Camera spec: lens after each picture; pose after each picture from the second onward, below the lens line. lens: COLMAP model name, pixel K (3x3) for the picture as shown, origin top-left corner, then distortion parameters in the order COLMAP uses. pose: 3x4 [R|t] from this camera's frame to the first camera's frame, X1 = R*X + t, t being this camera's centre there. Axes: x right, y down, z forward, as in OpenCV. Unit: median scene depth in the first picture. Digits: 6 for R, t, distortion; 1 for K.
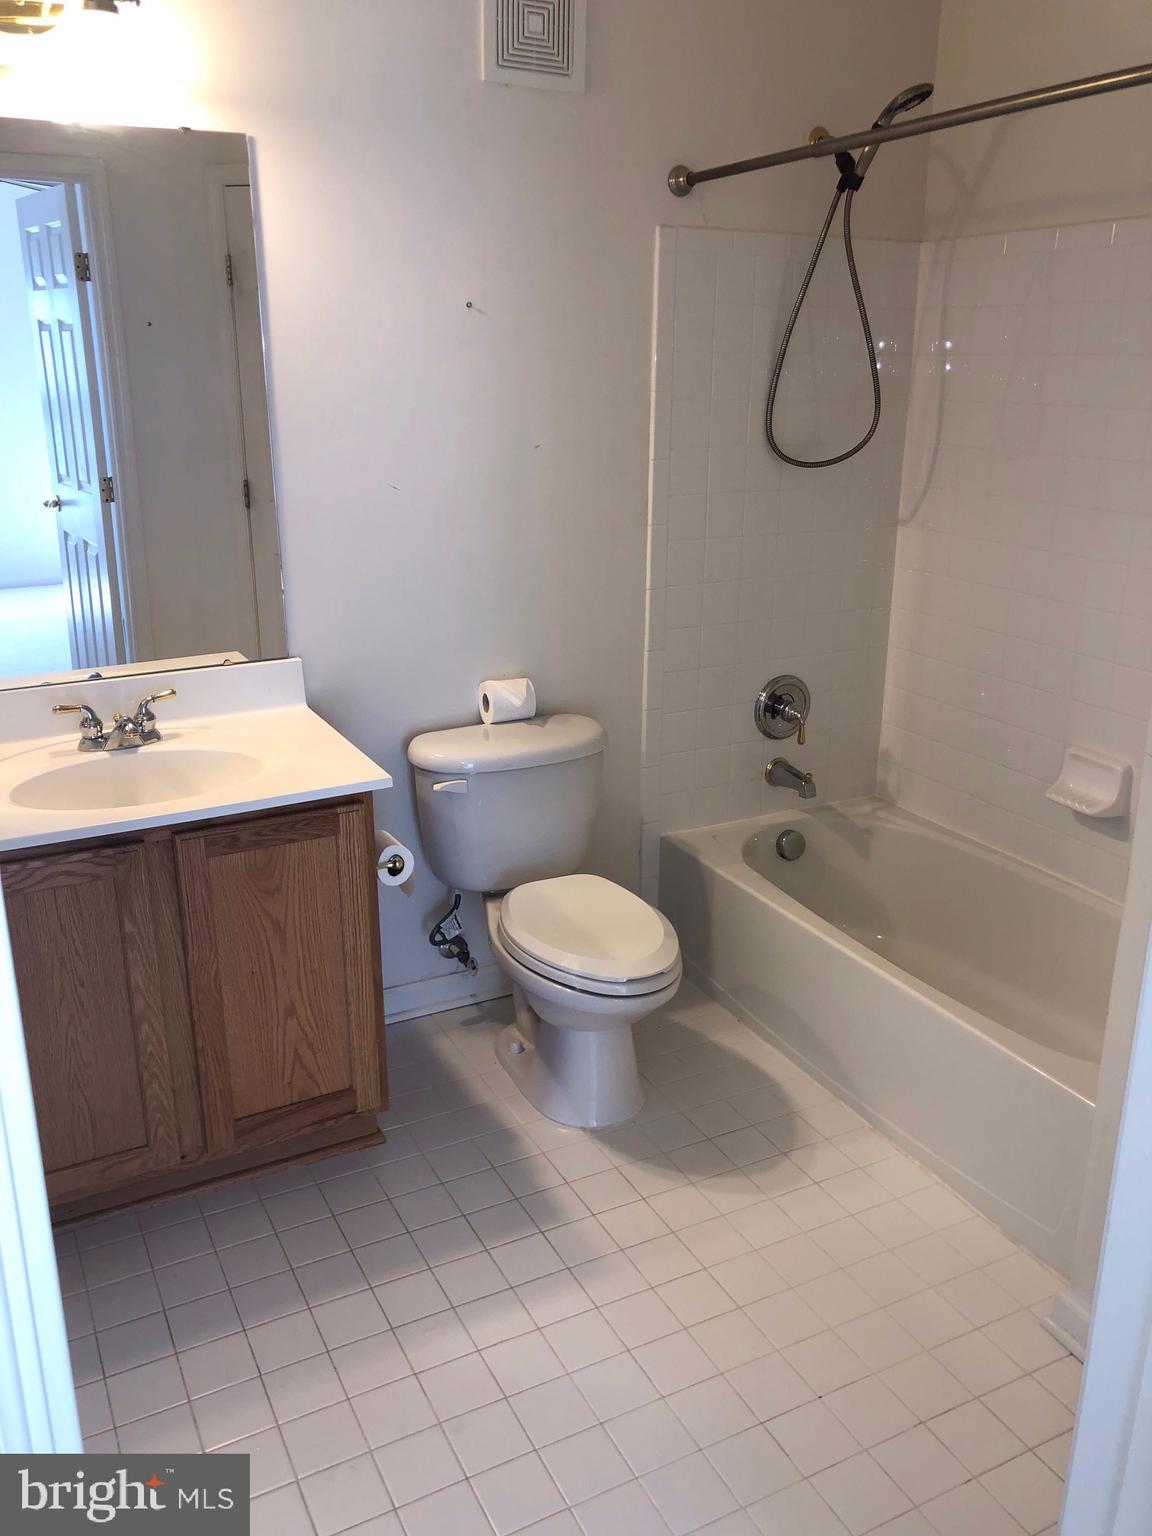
lens RADIAL K [[1226.0, 0, 572.9], [0, 1226.0, 771.7], [0, 0, 1]] dist [0.029777, -0.205774]
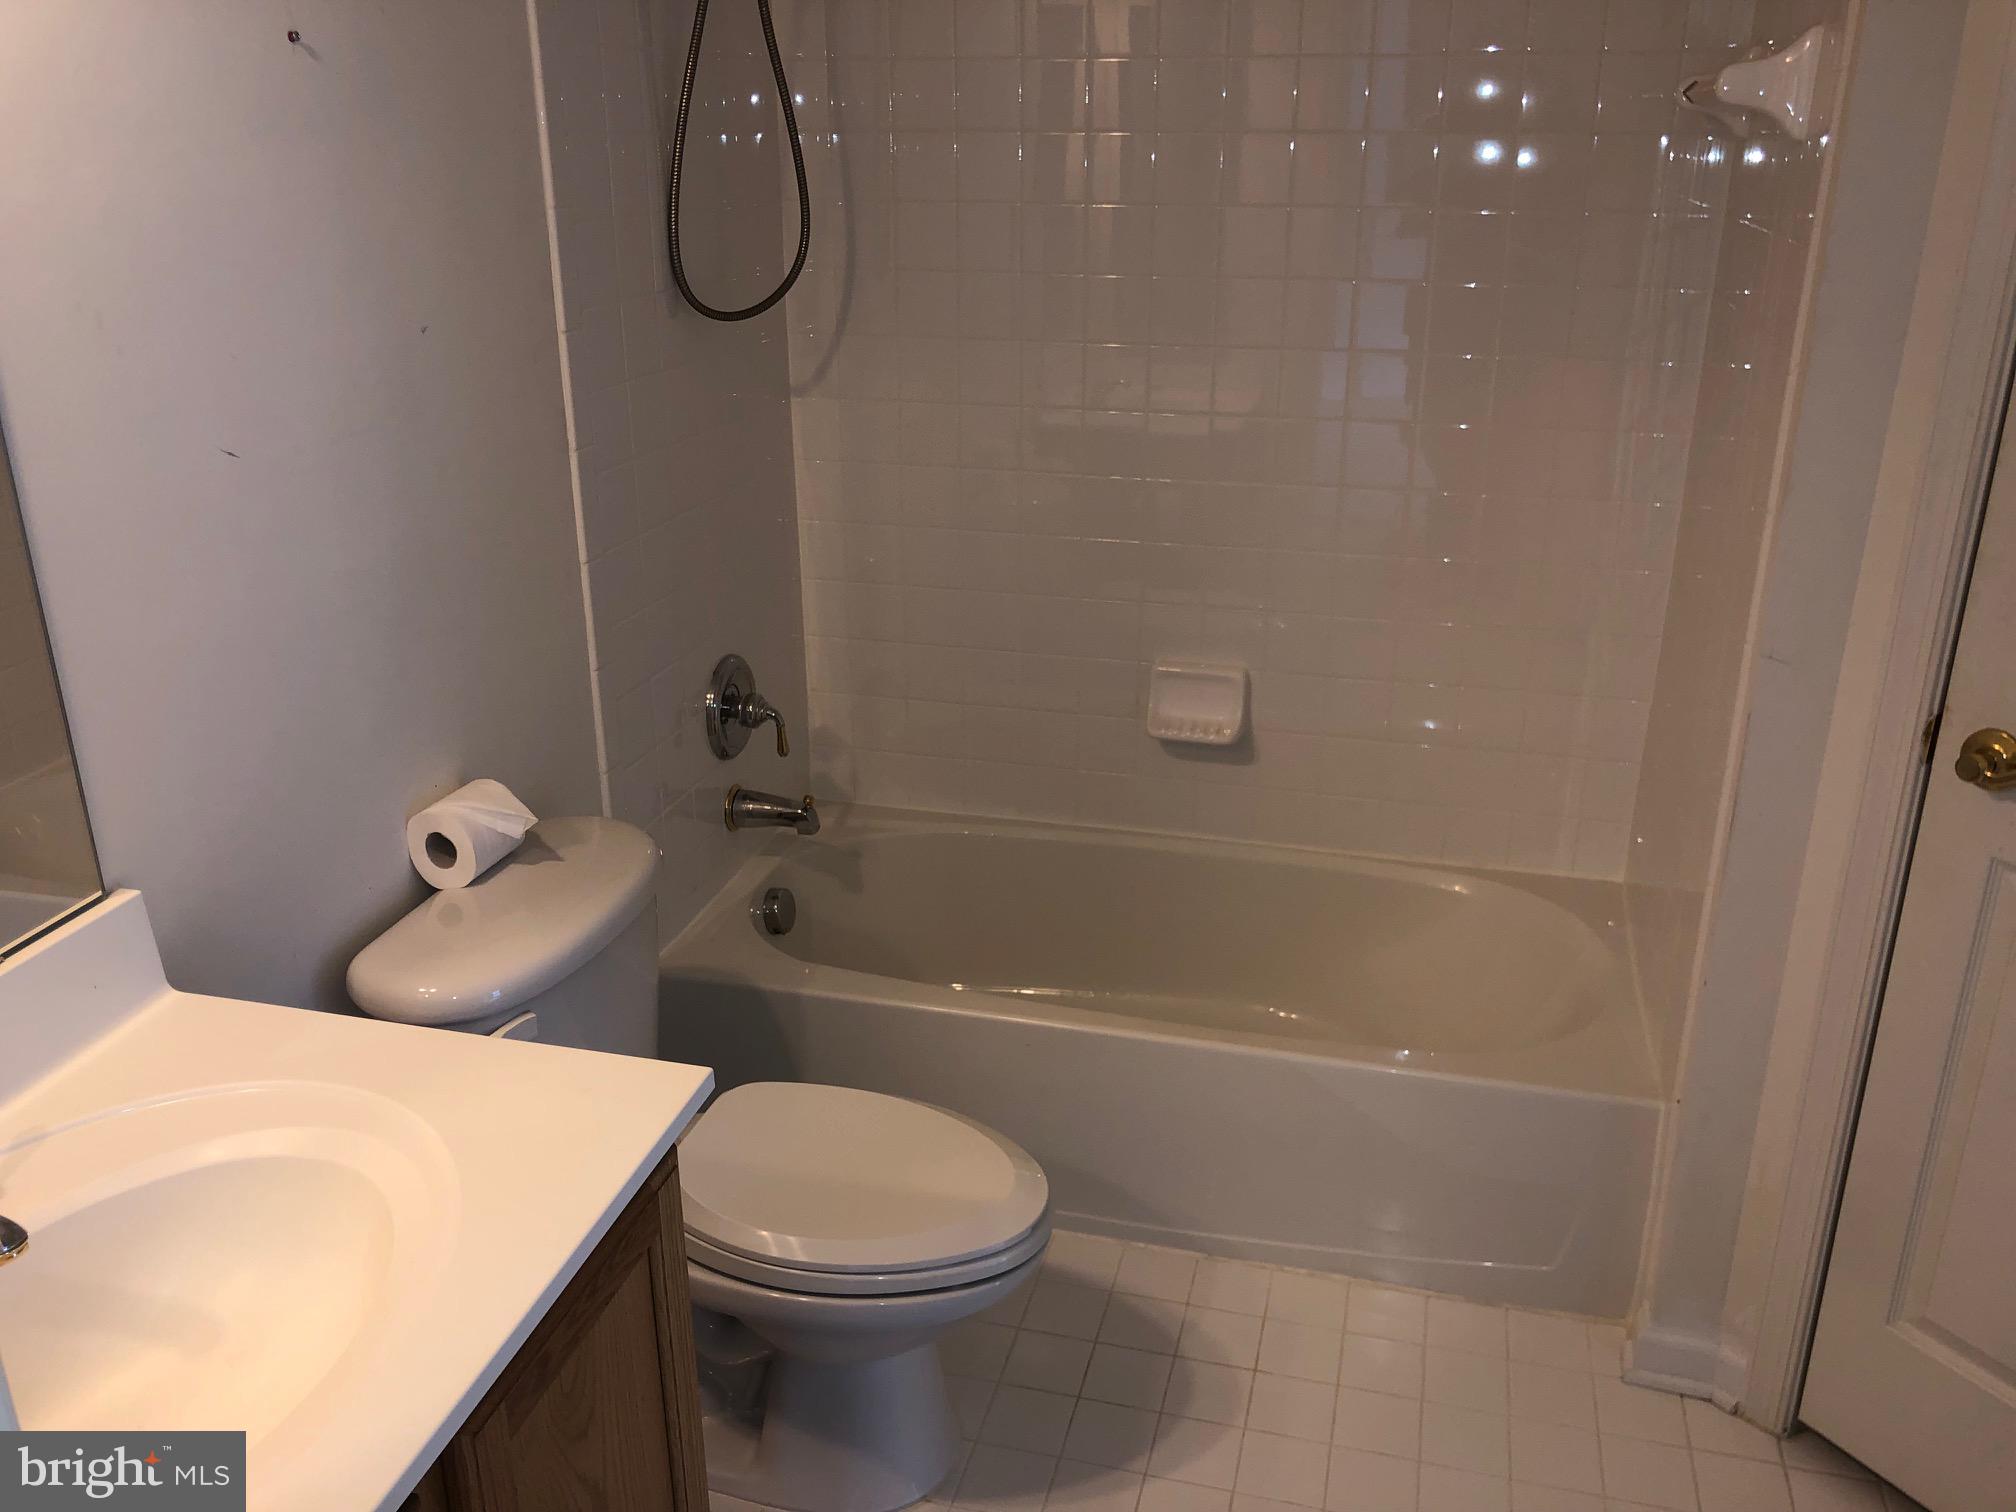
lens RADIAL K [[1609.2, 0, 1012.9], [0, 1609.2, 739.4], [0, 0, 1]] dist [0.029777, -0.205774]
pose [[0.655681, -0.262905, 0.707788, -0.346037], [0.232265, 0.962196, 0.142238, -0.129770], [-0.718426, 0.071132, 0.691957, 0.362659]]
